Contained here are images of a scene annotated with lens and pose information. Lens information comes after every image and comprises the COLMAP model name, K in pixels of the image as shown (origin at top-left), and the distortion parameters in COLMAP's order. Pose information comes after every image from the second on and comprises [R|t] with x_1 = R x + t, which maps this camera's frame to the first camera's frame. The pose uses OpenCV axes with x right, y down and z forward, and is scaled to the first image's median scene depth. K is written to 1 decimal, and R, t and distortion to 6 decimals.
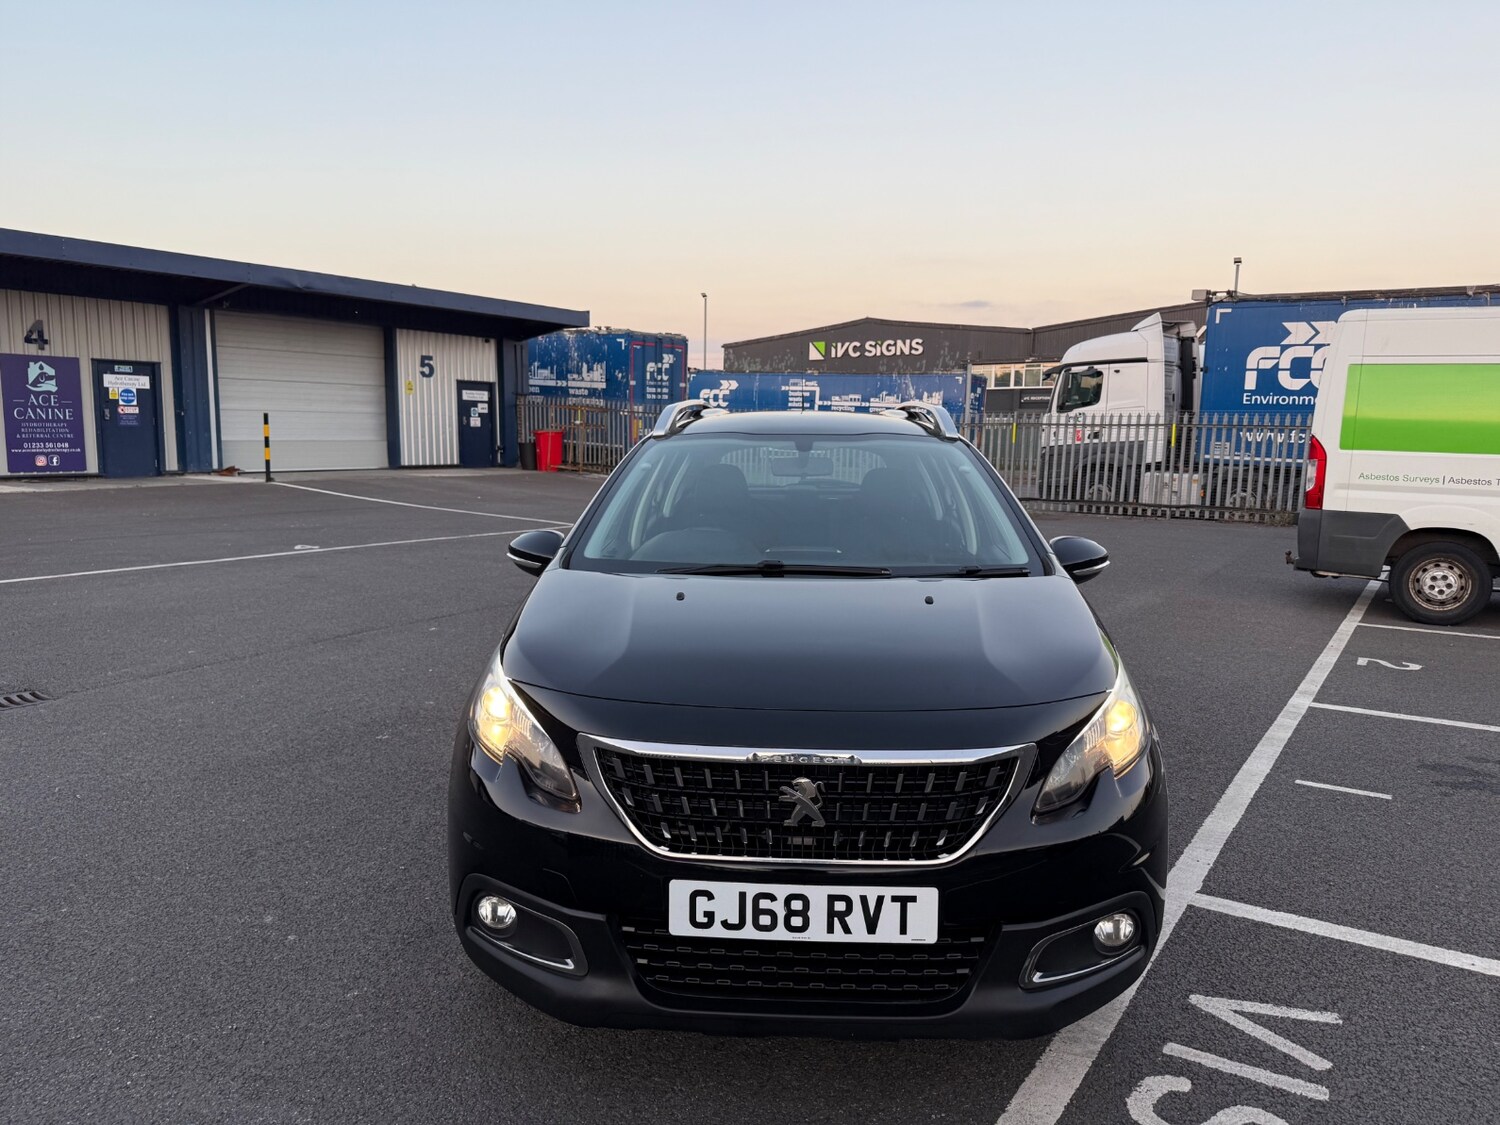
lens RADIAL K [[1044.8, 0, 751.7], [0, 1044.8, 580.3], [0, 0, 1]] dist [0.063905, -0.073210]
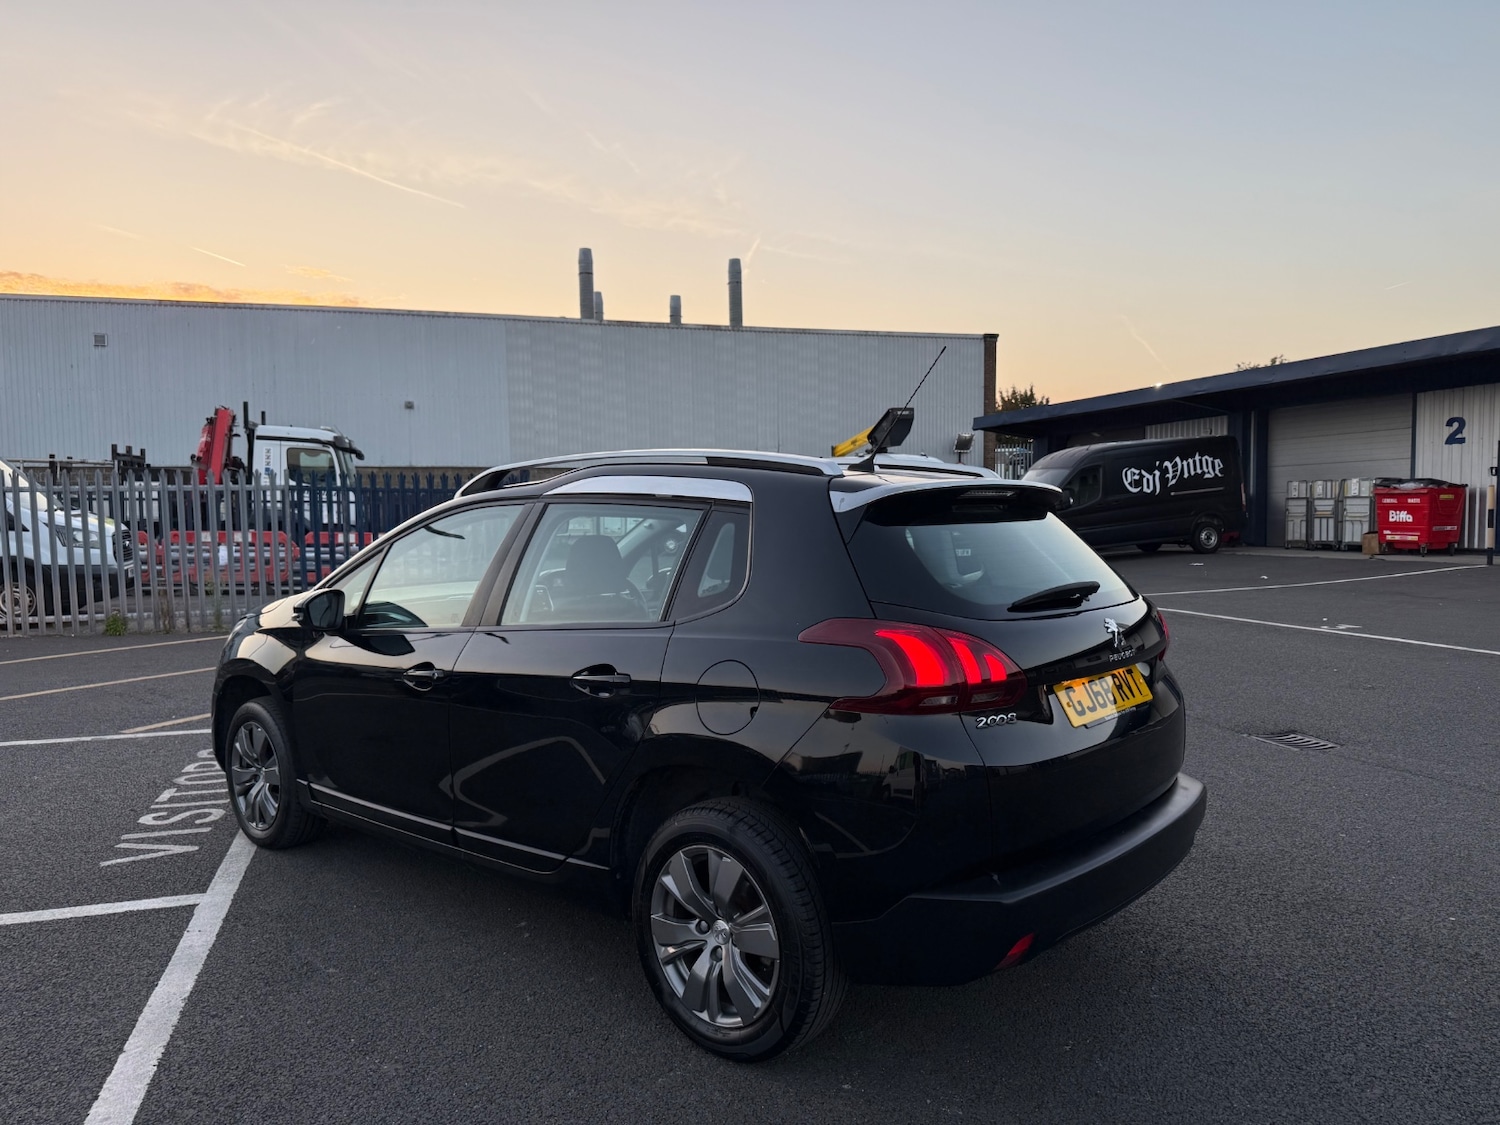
lens RADIAL K [[1044.8, 0, 751.7], [0, 1044.8, 580.3], [0, 0, 1]] dist [0.063905, -0.073210]
pose [[-0.620109, 0.042129, -0.783384, 0.156176], [-0.108801, 0.984289, 0.139058, -0.043666], [0.776934, 0.171464, -0.605783, 0.351599]]
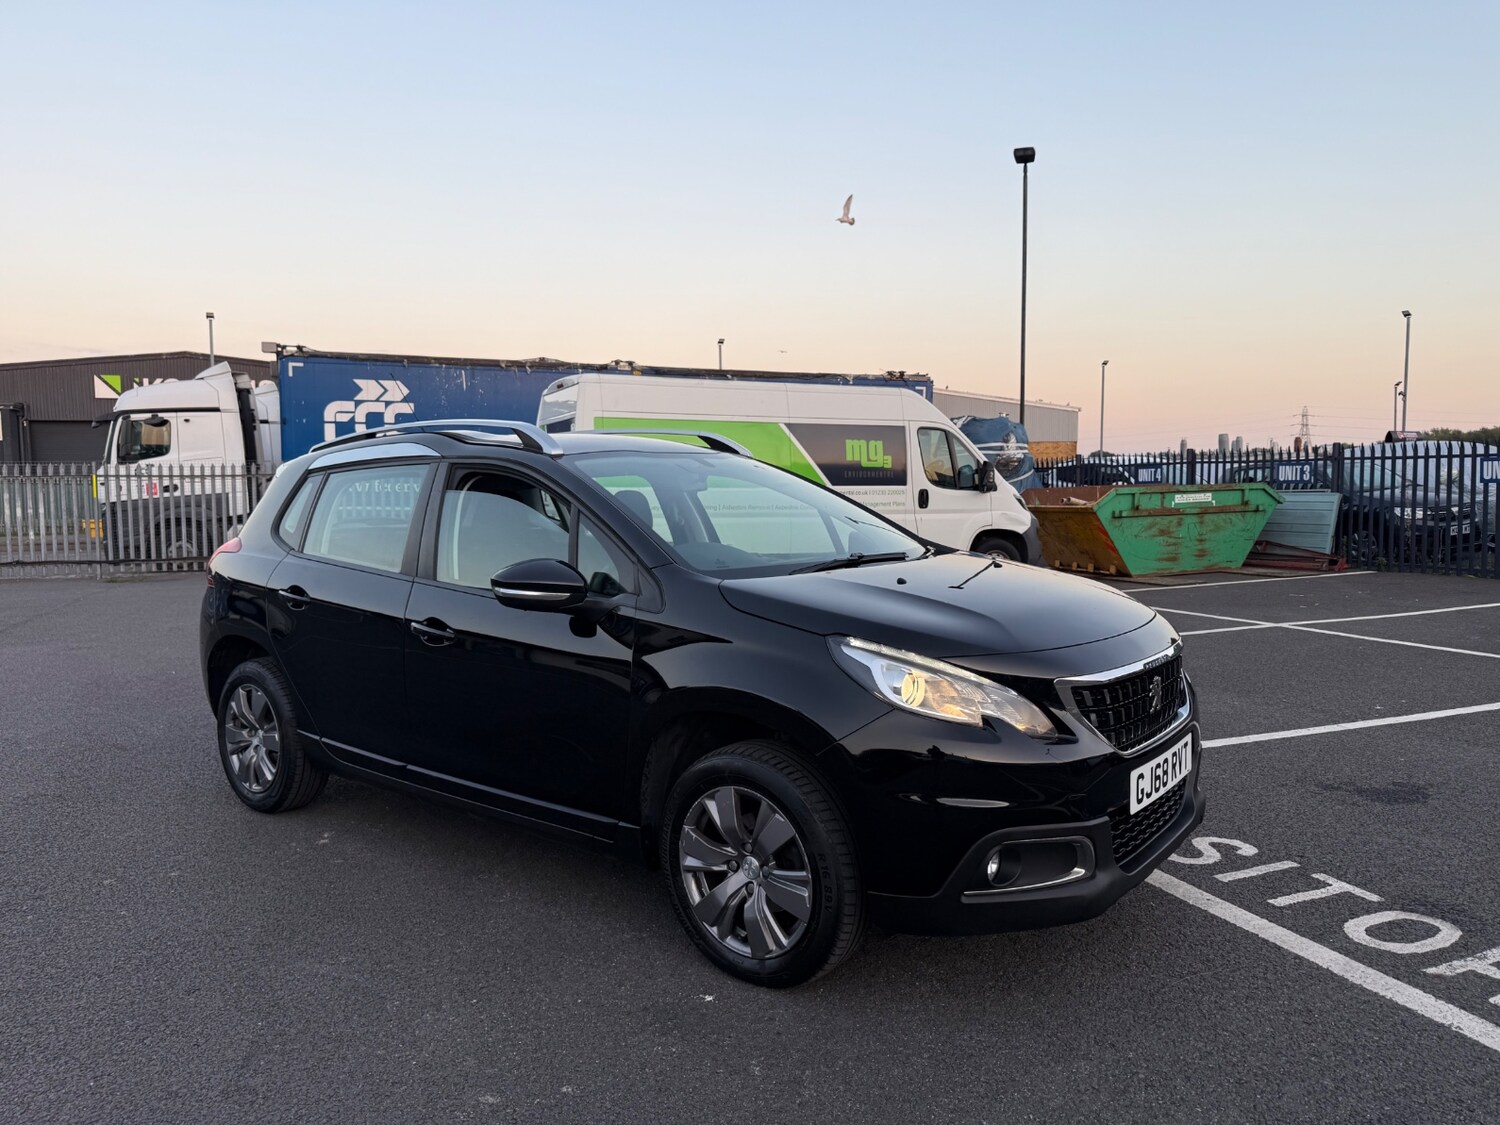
lens RADIAL K [[1041.3, 0, 755.3], [0, 1041.3, 562.3], [0, 0, 1]] dist [0.143979, -0.259900]
pose [[0.582953, -0.080939, 0.808464, -0.144314], [0.137574, 0.990491, -0.000038, -0.003543], [-0.800774, 0.111246, 0.588545, 0.060032]]
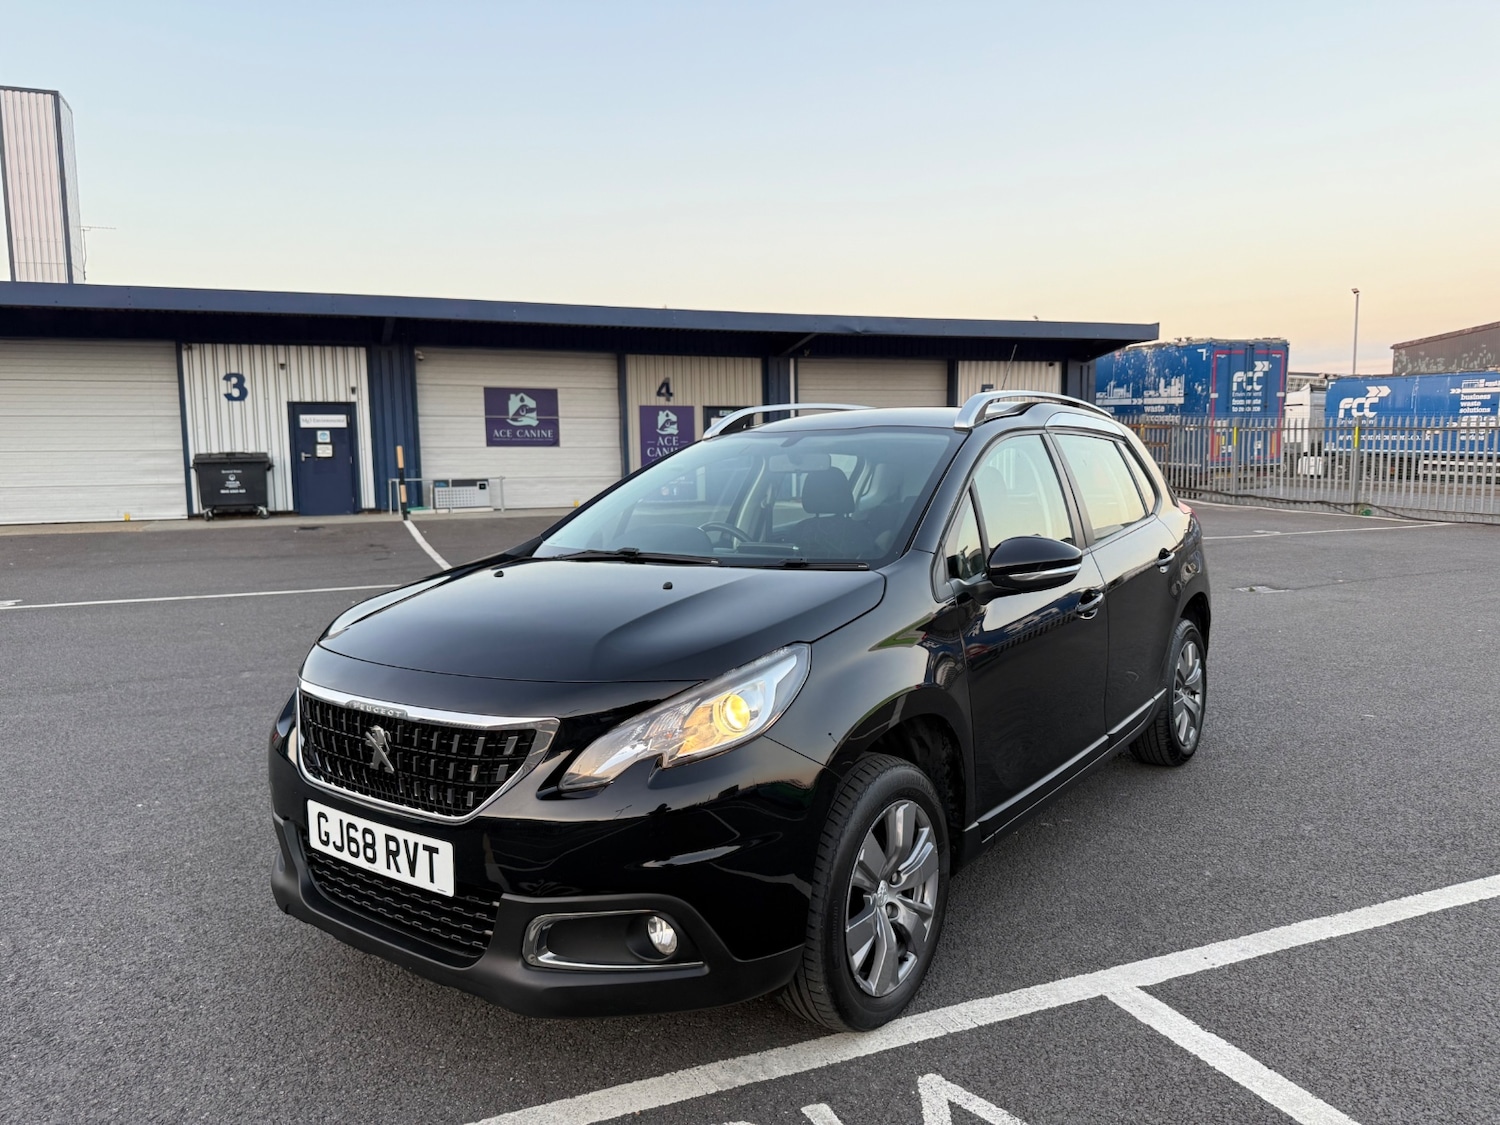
lens RADIAL K [[1051.6, 0, 752.4], [0, 1051.6, 560.0], [0, 0, 1]] dist [0.045089, -0.077420]
pose [[0.828343, 0.024168, -0.559700, 0.104840], [-0.049348, 0.998333, -0.029925, 0.002640], [0.558044, 0.052409, 0.828155, 0.028667]]
